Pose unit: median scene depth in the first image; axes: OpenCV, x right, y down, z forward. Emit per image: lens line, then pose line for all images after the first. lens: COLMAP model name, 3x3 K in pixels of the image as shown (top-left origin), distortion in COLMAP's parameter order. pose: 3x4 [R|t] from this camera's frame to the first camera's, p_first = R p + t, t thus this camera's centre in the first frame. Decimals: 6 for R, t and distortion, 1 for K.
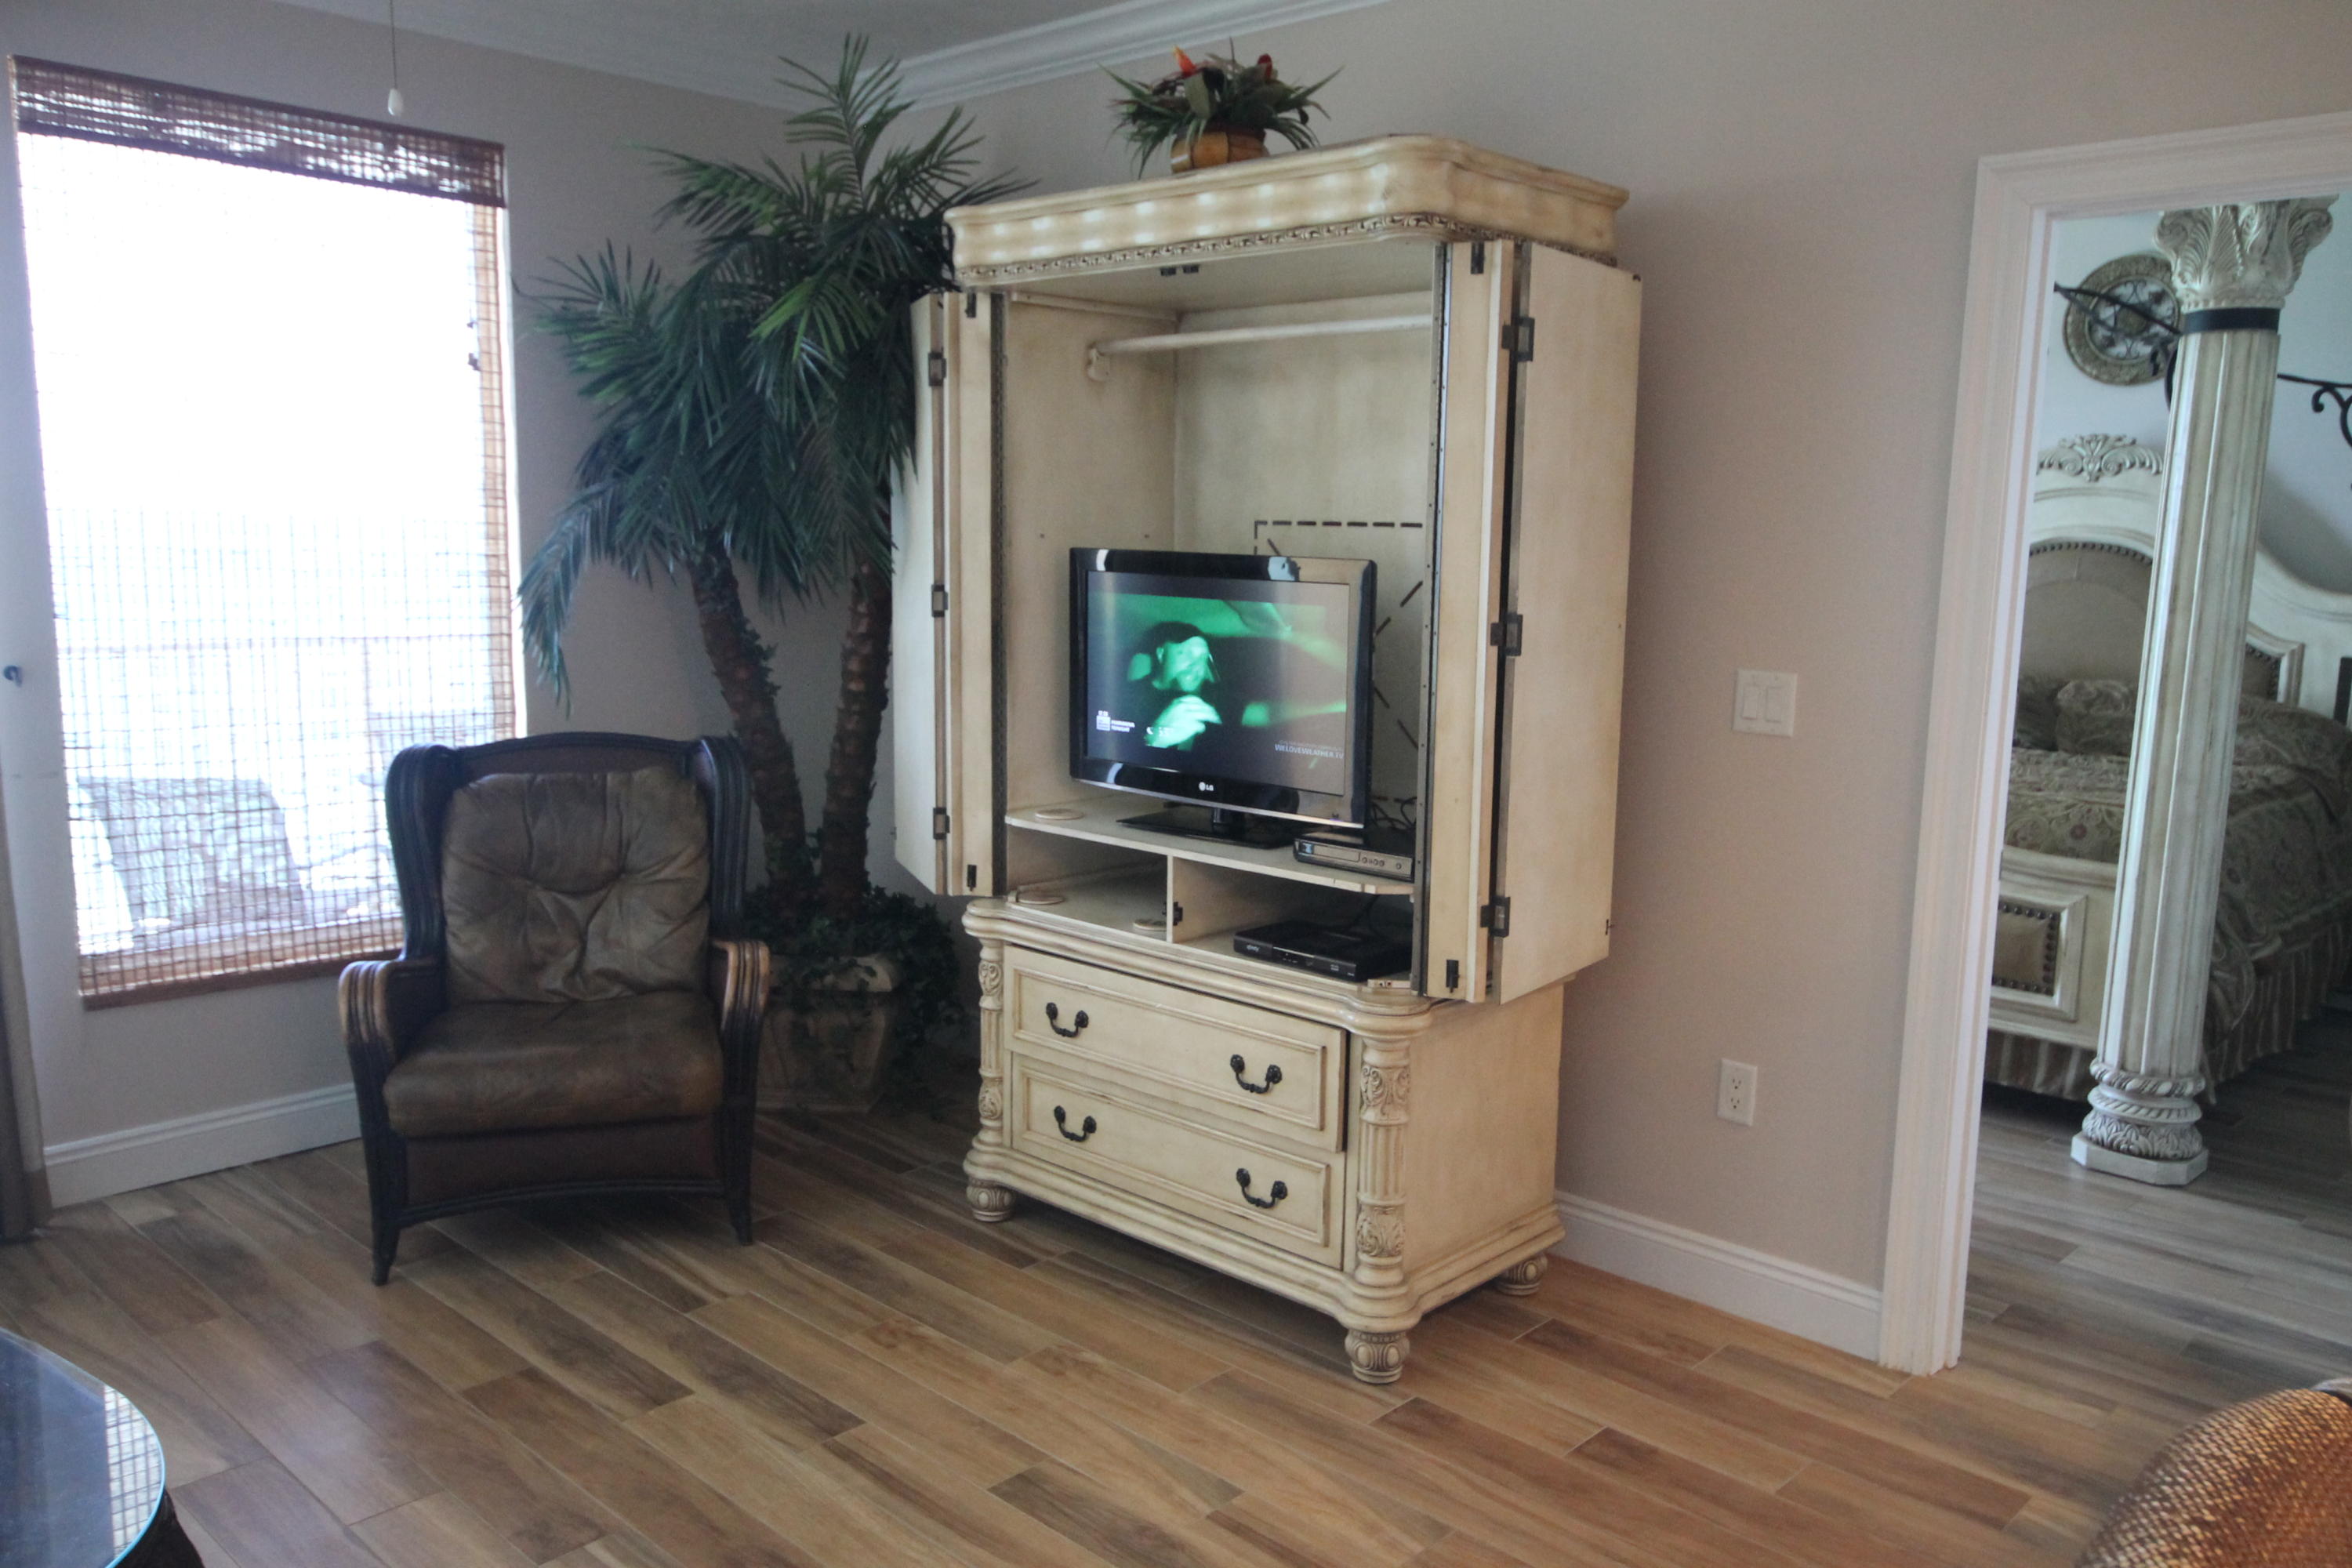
lens RADIAL K [[1805.7, 0, 1200.3], [0, 1805.7, 790.2], [0, 0, 1]] dist [0.000662, 0.039395]
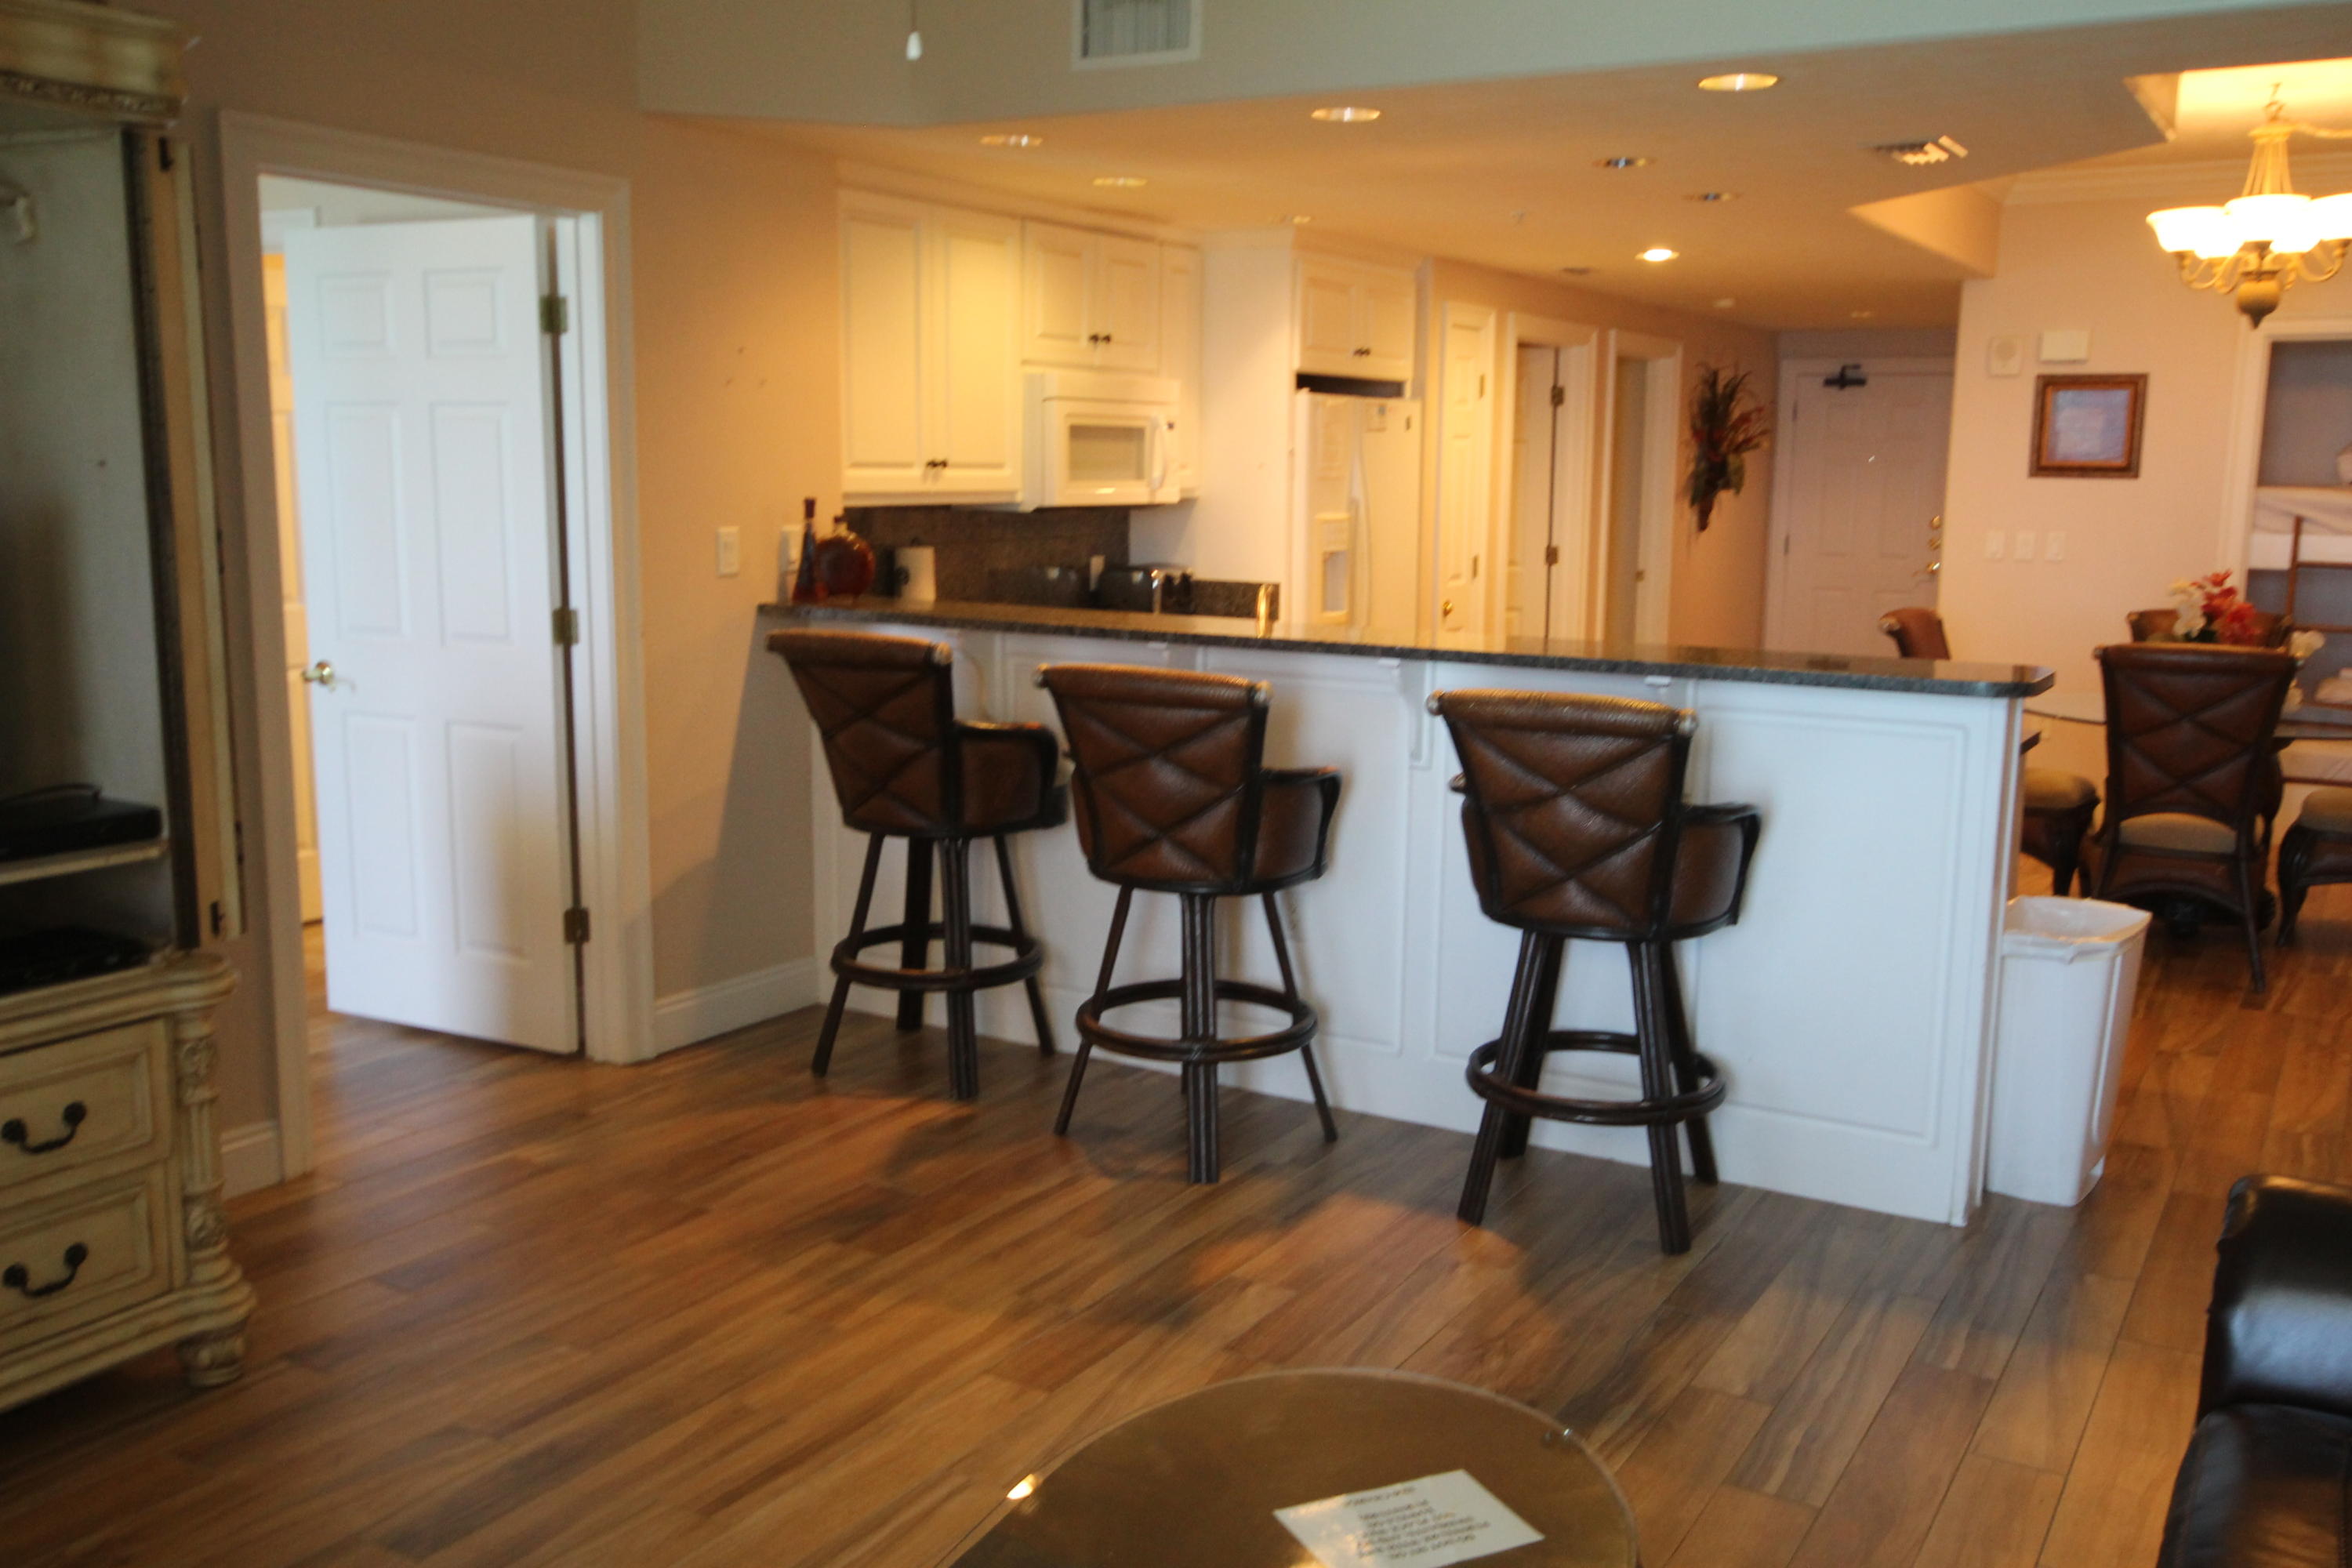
lens RADIAL K [[2054.6, 0, 1199.3], [0, 2054.6, 789.9], [0, 0, 1]] dist [-0.004678, 0.062285]
pose [[-0.220876, -0.180714, 0.958413, -0.811379], [0.124198, 0.969472, 0.211422, -0.103171], [-0.967362, 0.165730, -0.191689, 0.568822]]
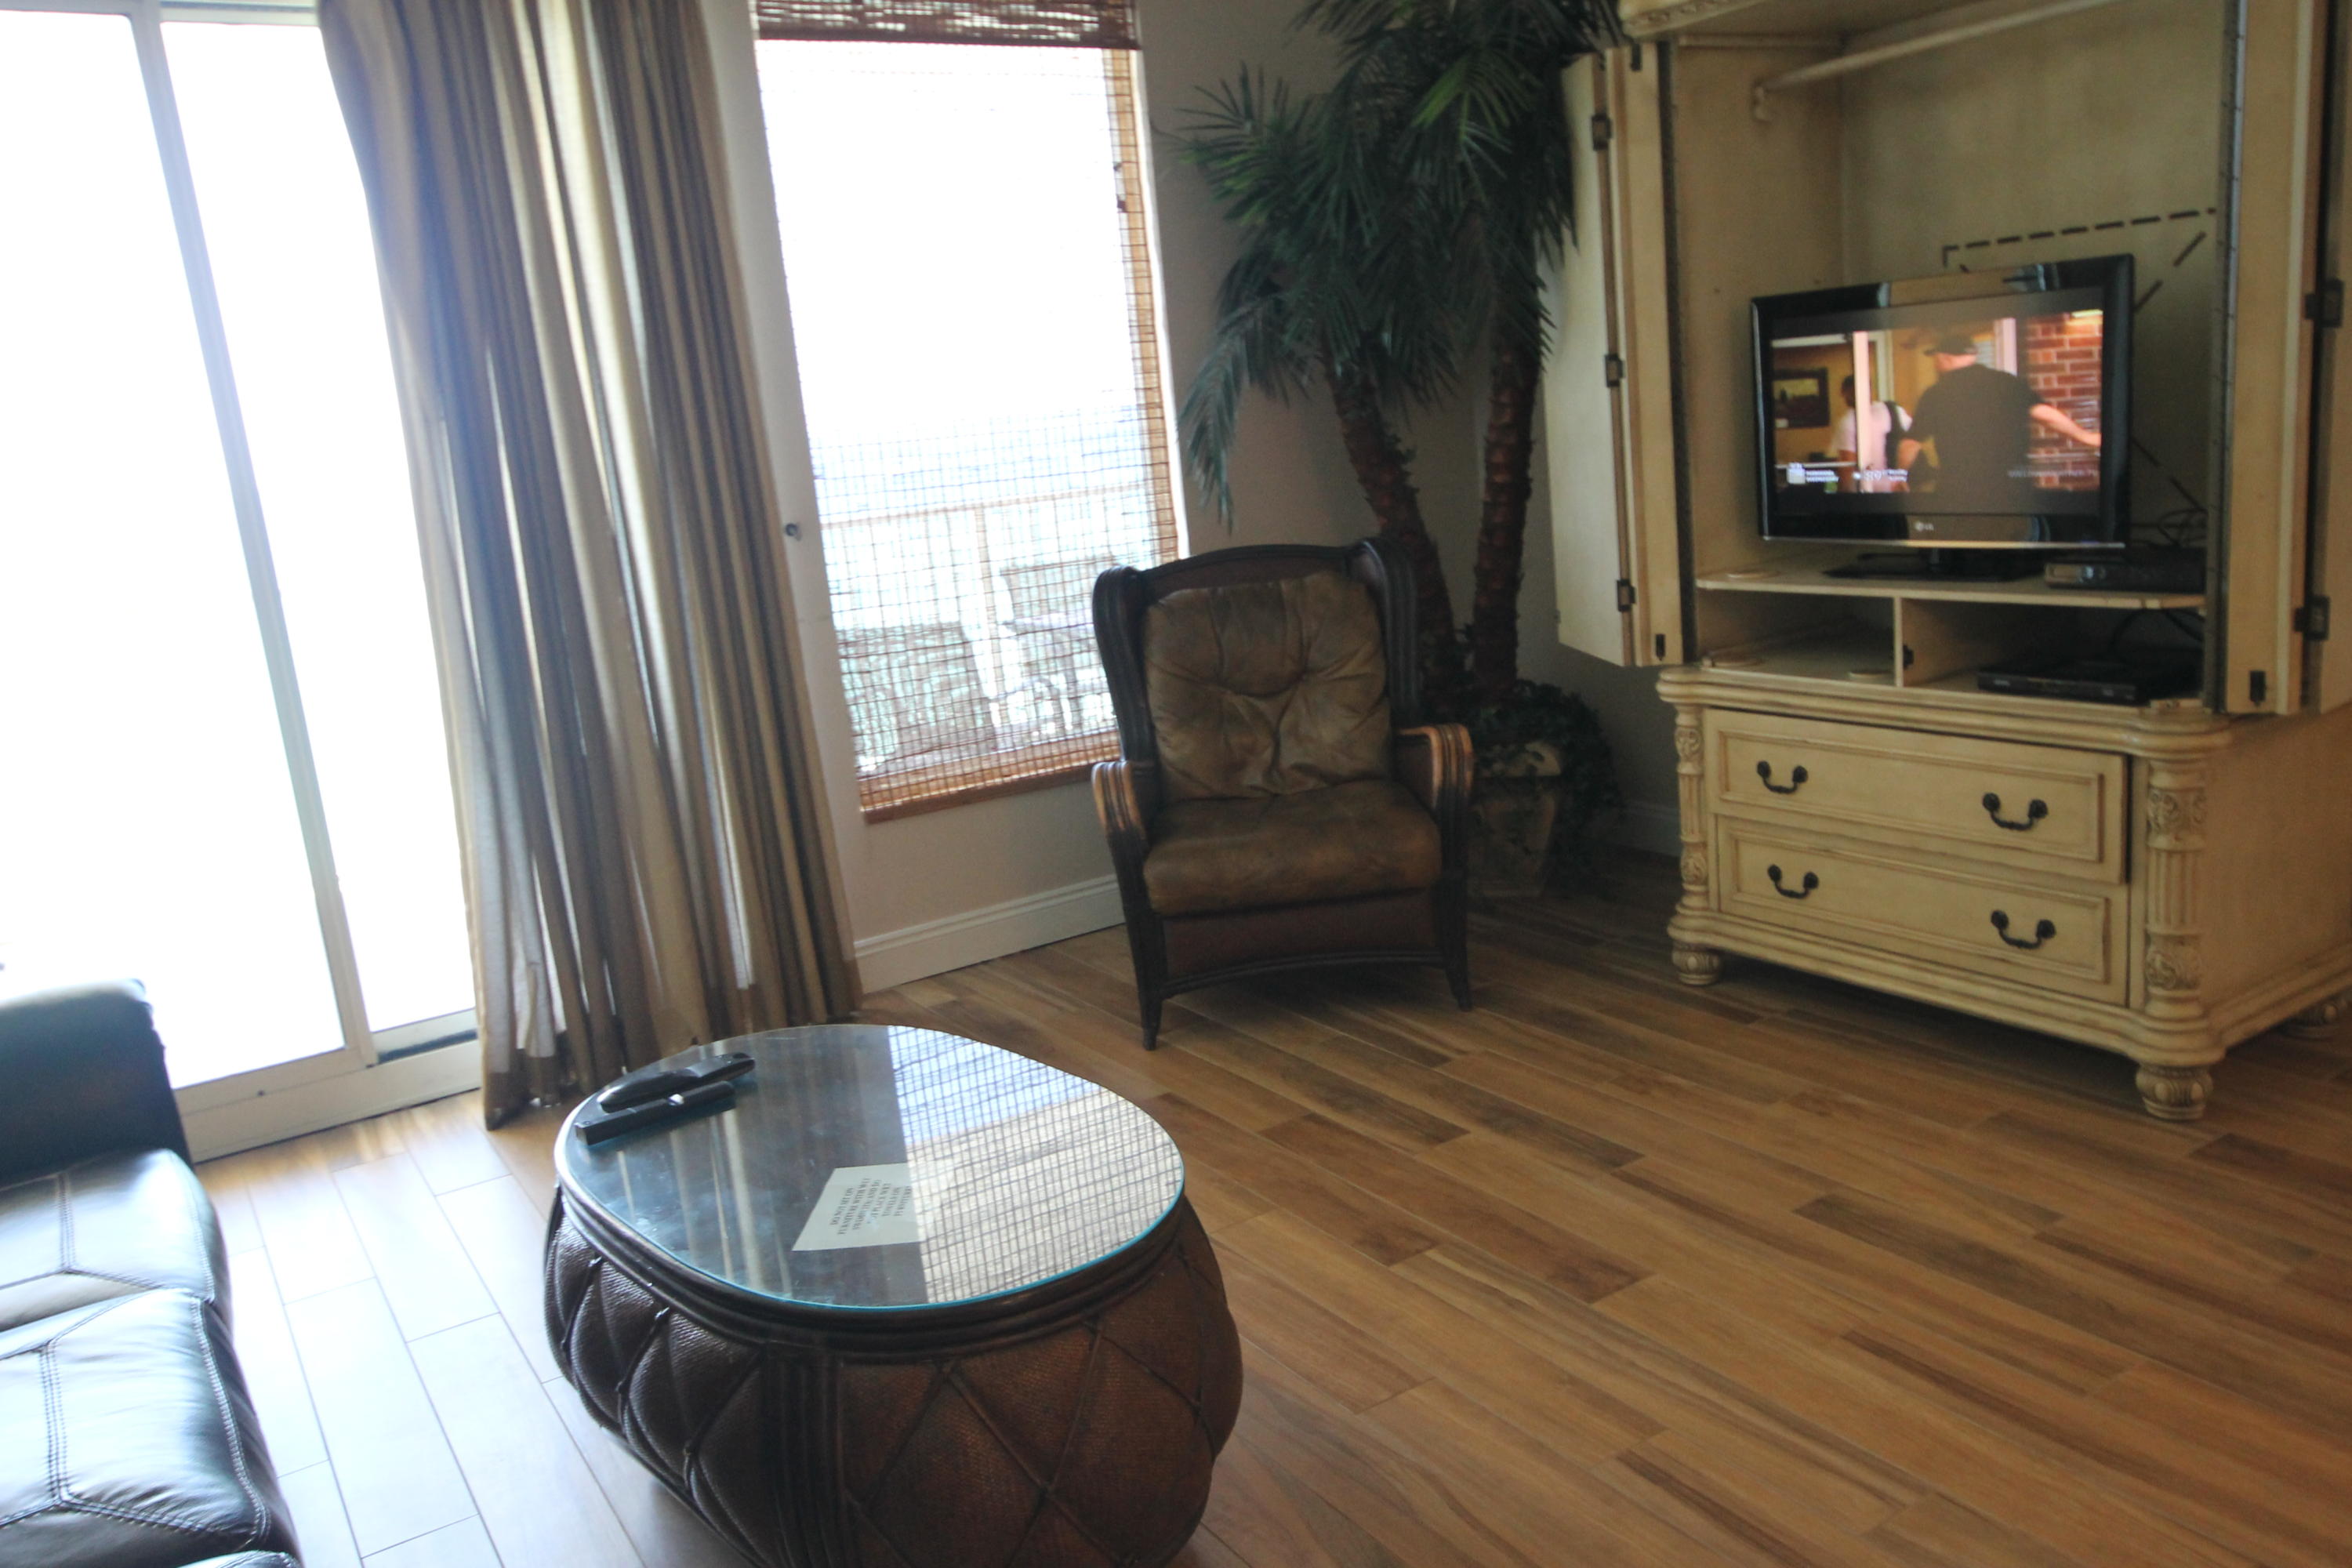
lens RADIAL K [[1805.7, 0, 1200.3], [0, 1805.7, 790.2], [0, 0, 1]] dist [0.000662, 0.039395]
pose [[0.964557, -0.058103, -0.257399, -0.121692], [0.078538, 0.994463, 0.069824, 0.038242], [0.251917, -0.087565, 0.963779, -0.038339]]
